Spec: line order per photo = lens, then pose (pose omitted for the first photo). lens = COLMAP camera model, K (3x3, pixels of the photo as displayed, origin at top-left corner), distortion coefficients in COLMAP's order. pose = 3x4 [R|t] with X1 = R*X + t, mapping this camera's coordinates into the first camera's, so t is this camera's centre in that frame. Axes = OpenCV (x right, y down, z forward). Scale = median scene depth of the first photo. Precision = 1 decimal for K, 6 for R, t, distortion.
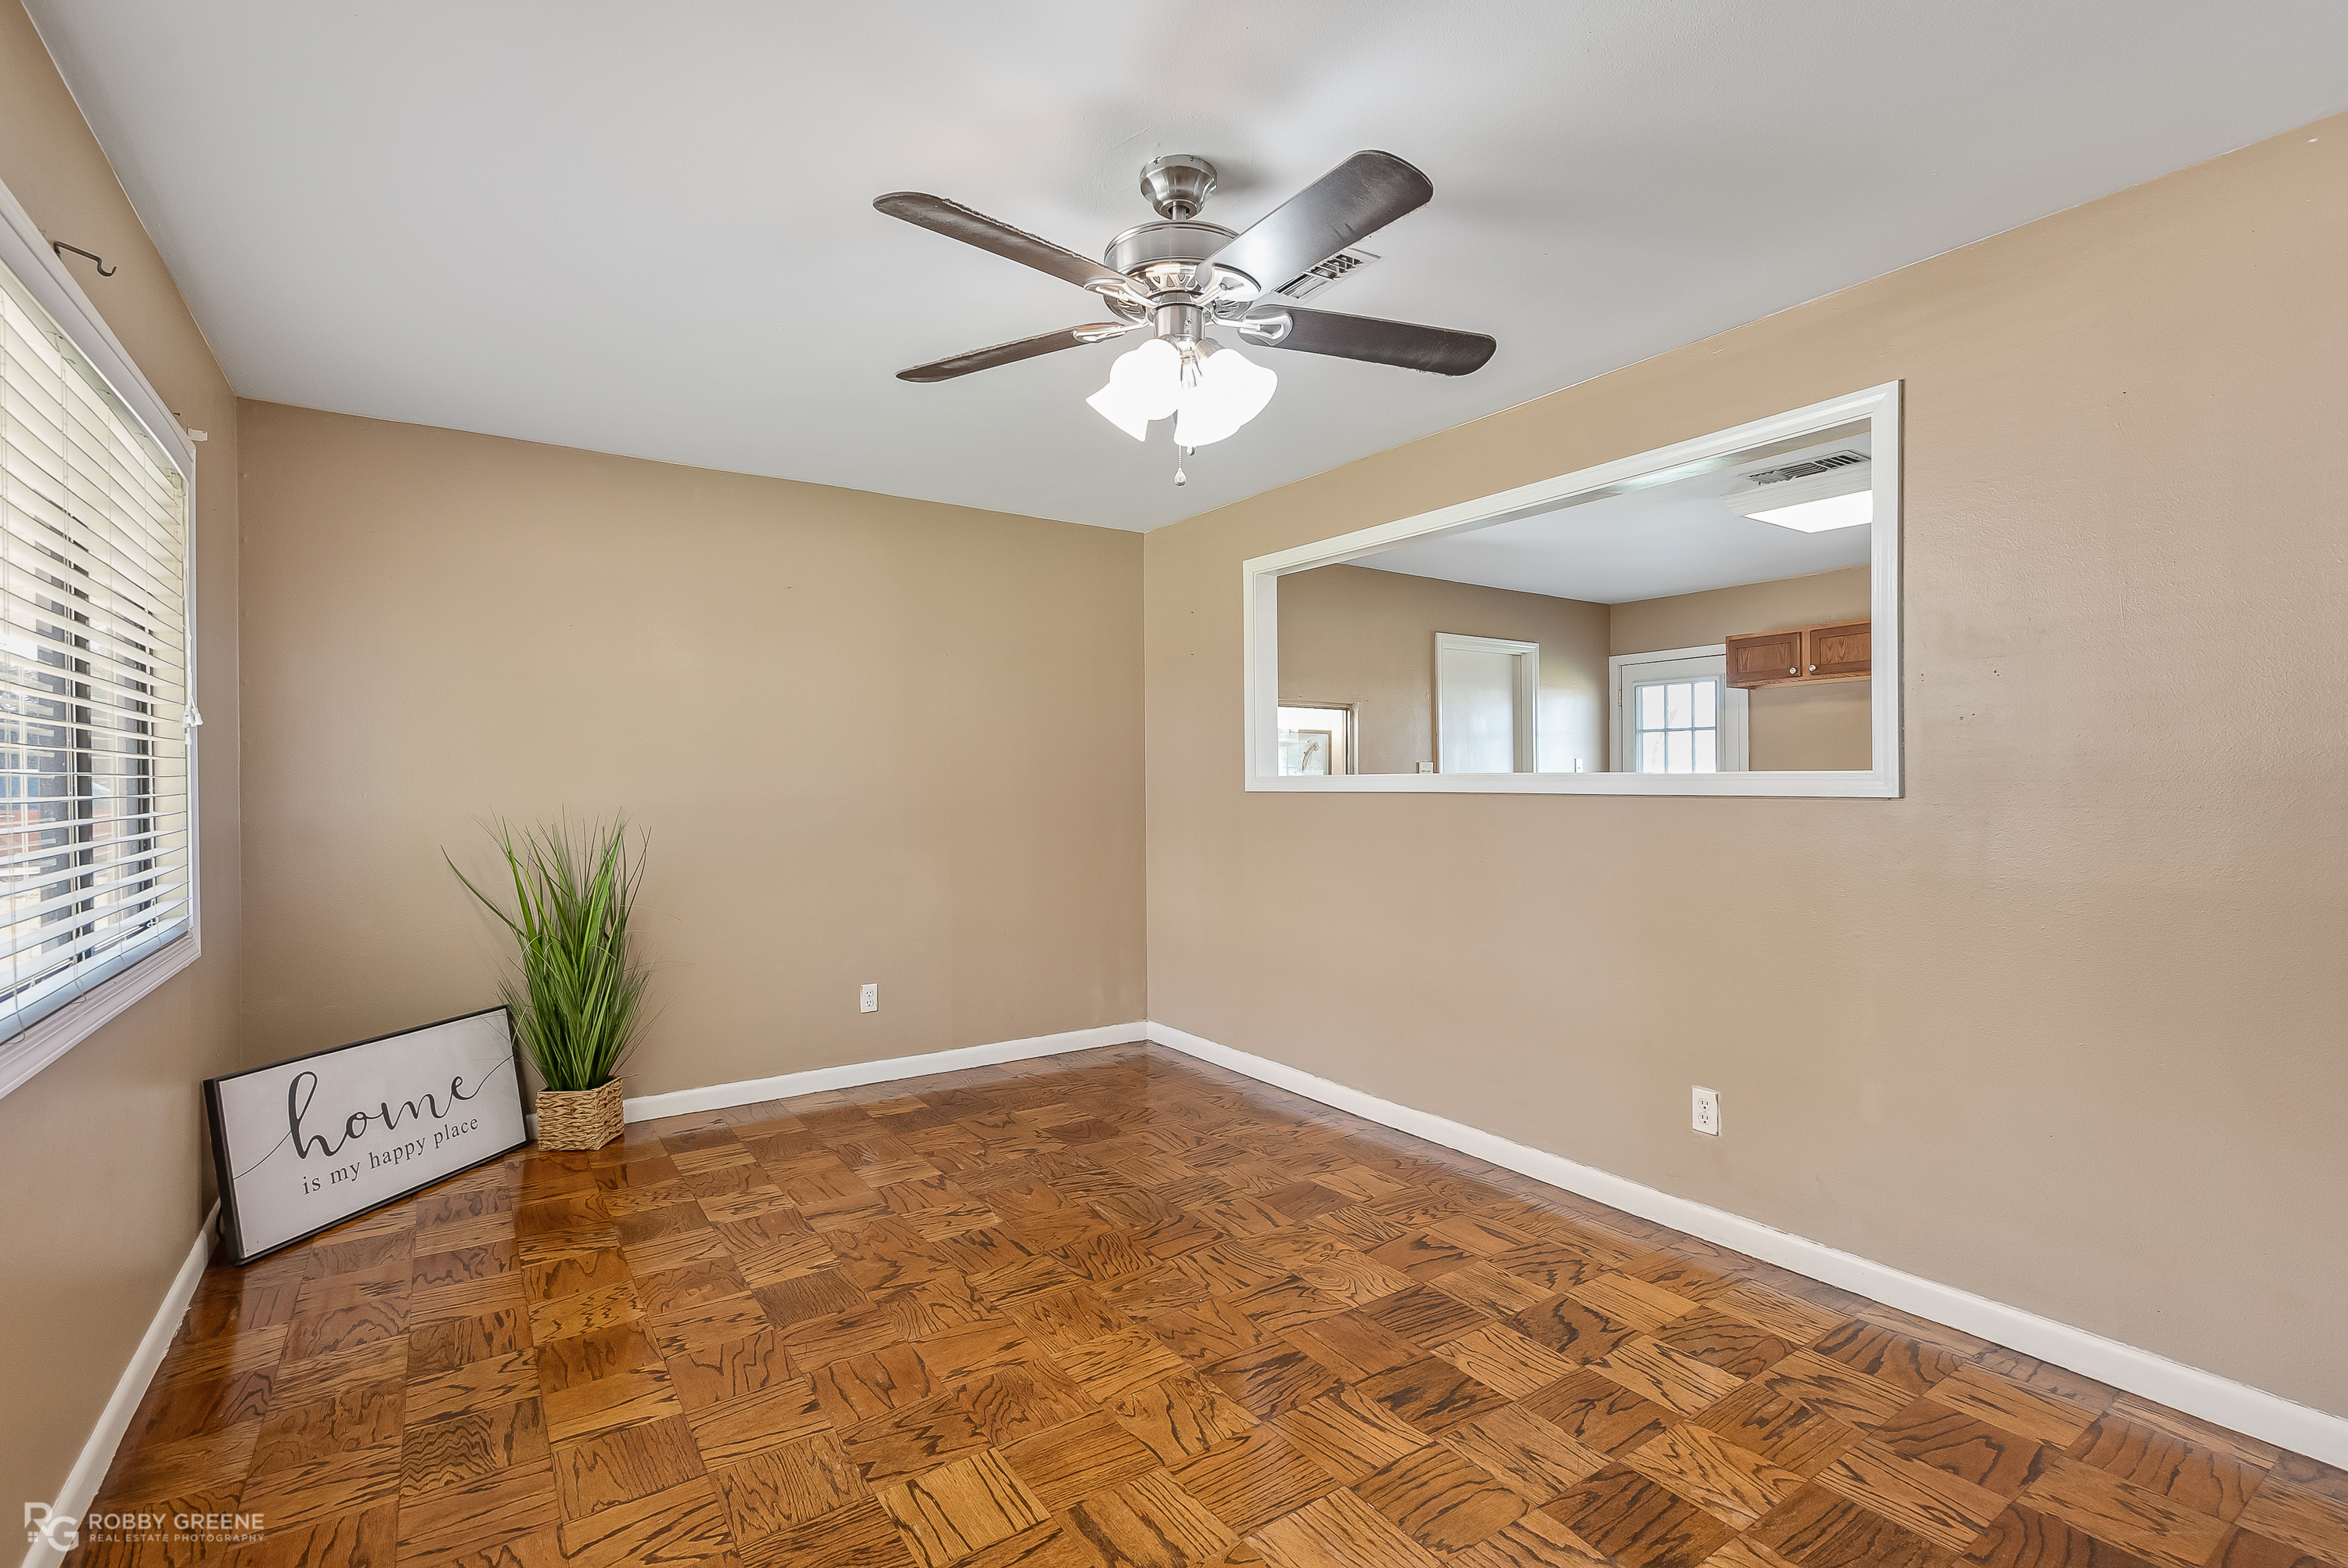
lens RADIAL K [[1063.5, 0, 1174.0], [0, 1063.5, 784.0], [0, 0, 1]] dist [-0.008974, 0.000234]
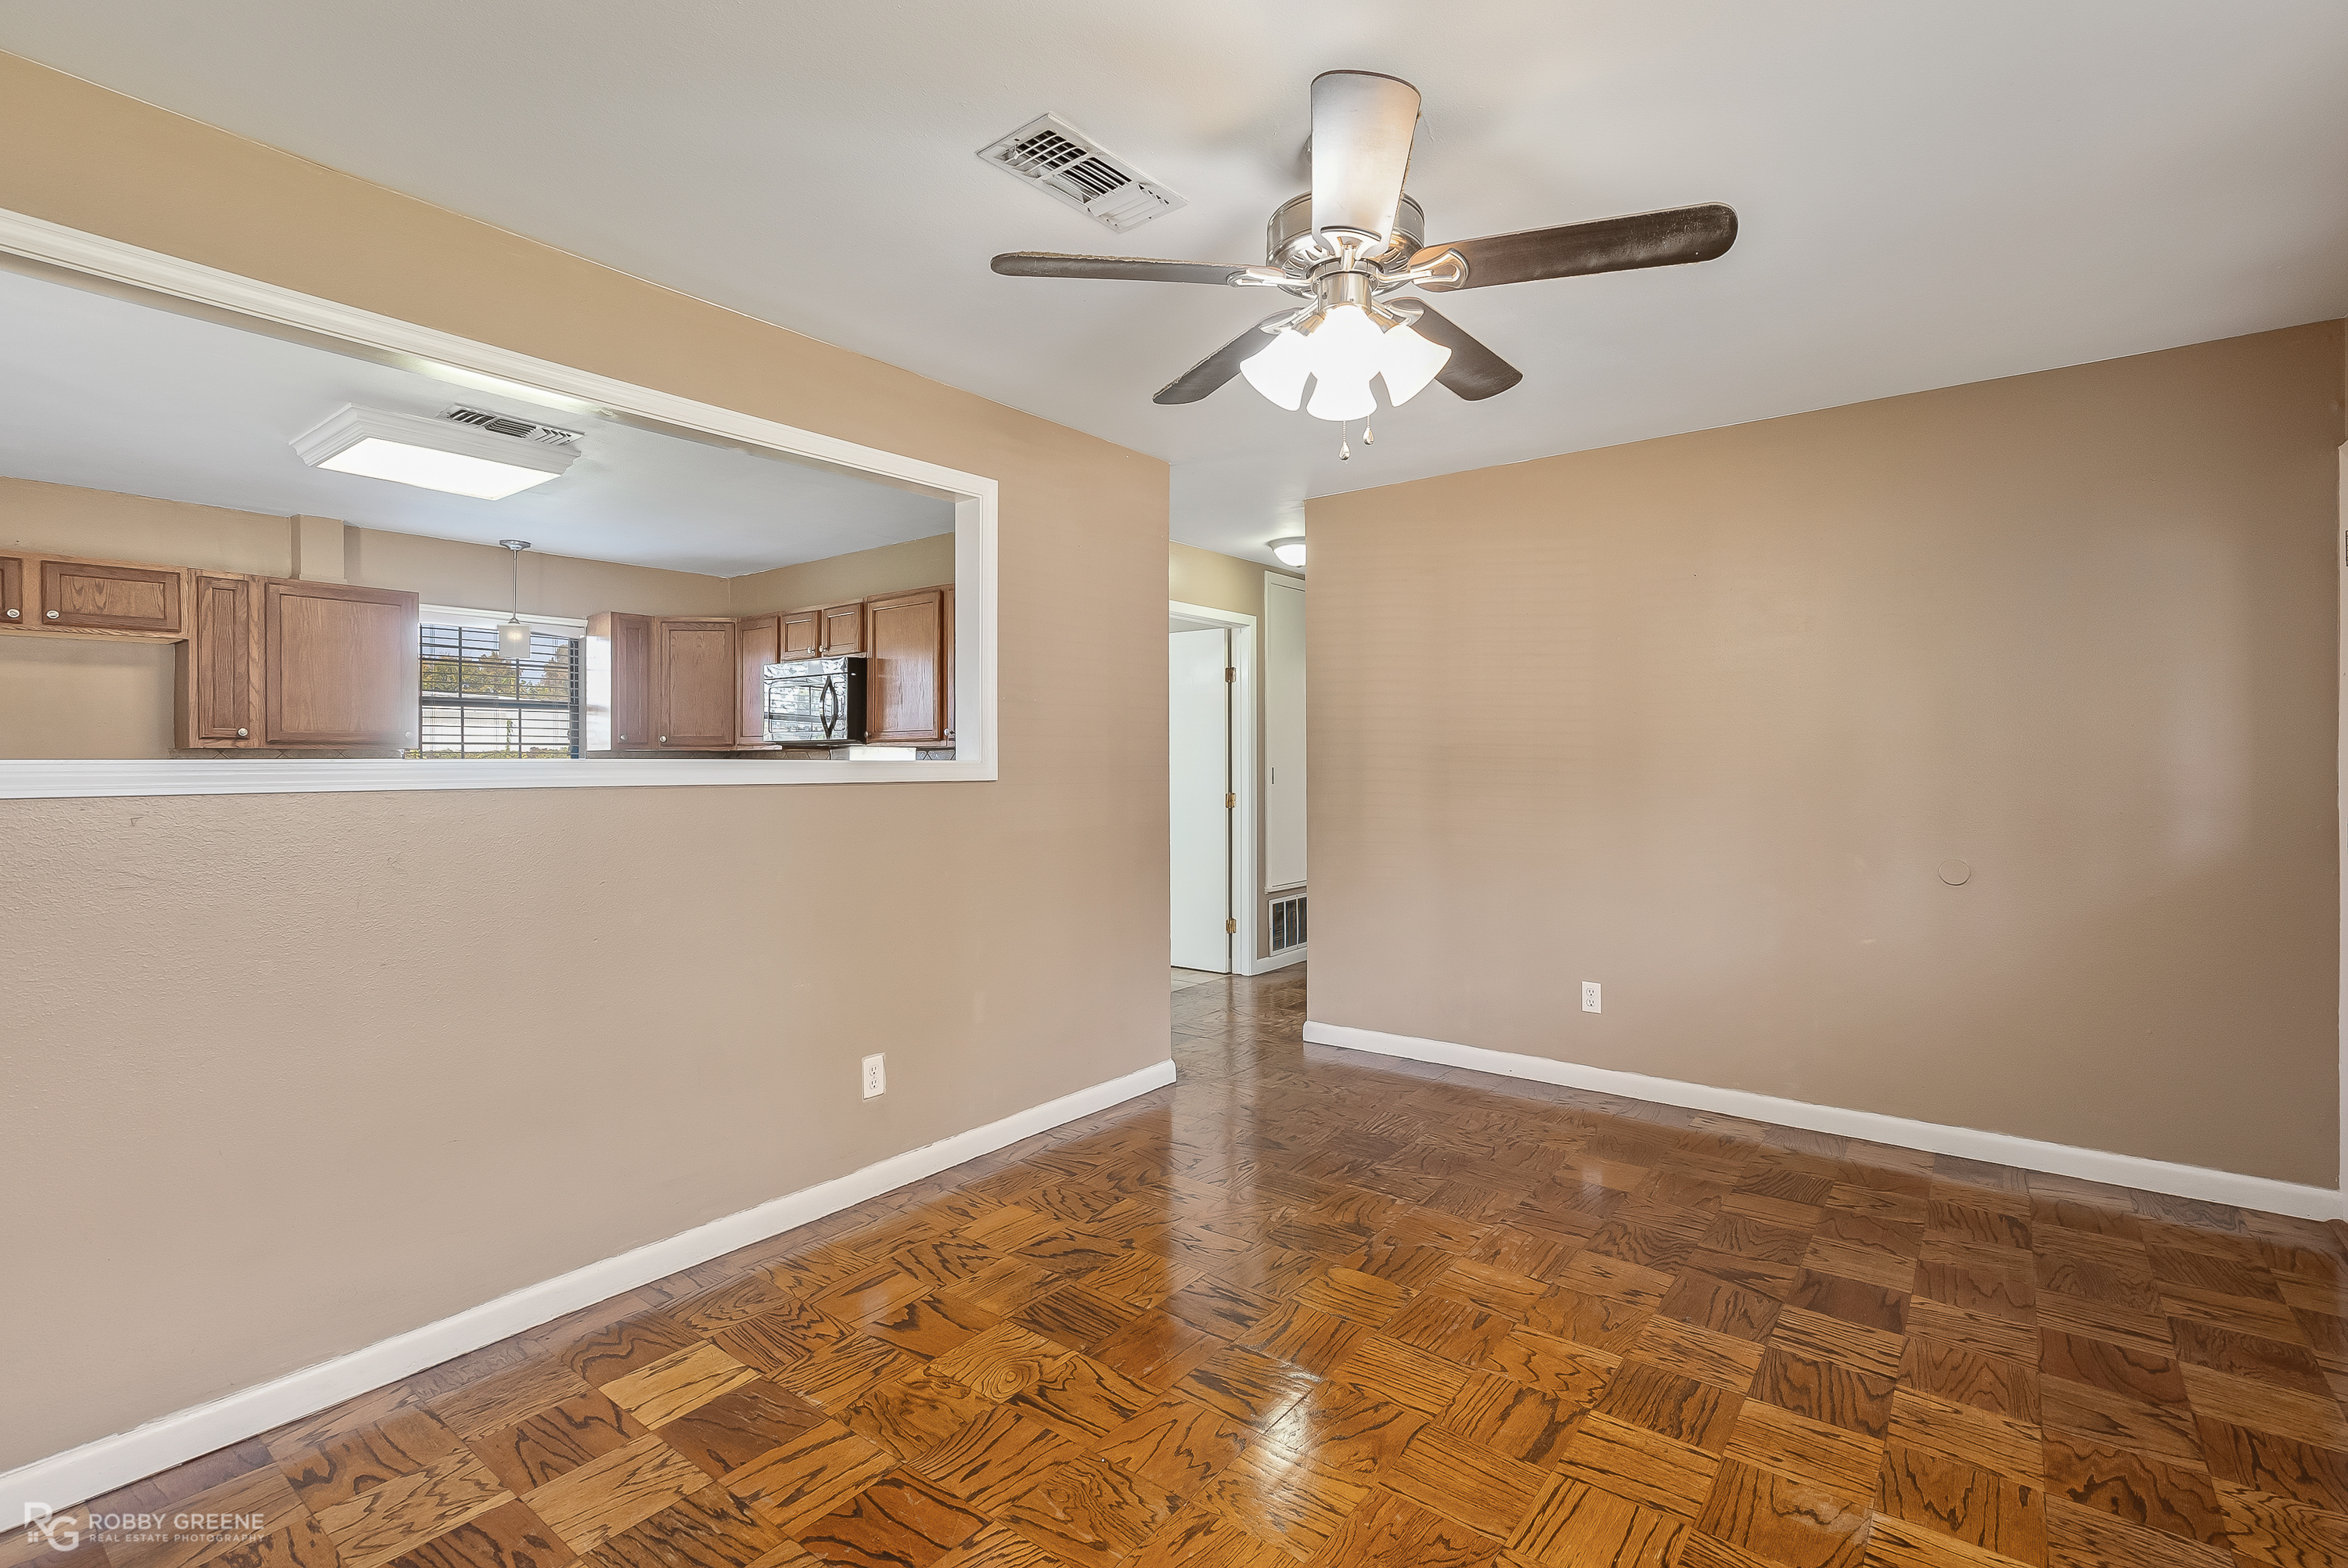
lens RADIAL K [[1072.2, 0, 1171.2], [0, 1072.2, 770.3], [0, 0, 1]] dist [-0.002044, 0.000036]
pose [[-0.303323, 0.000867, 0.952887, -0.625738], [0.007571, 0.999970, 0.001500, -0.001269], [-0.952858, 0.007669, -0.303321, 1.039594]]
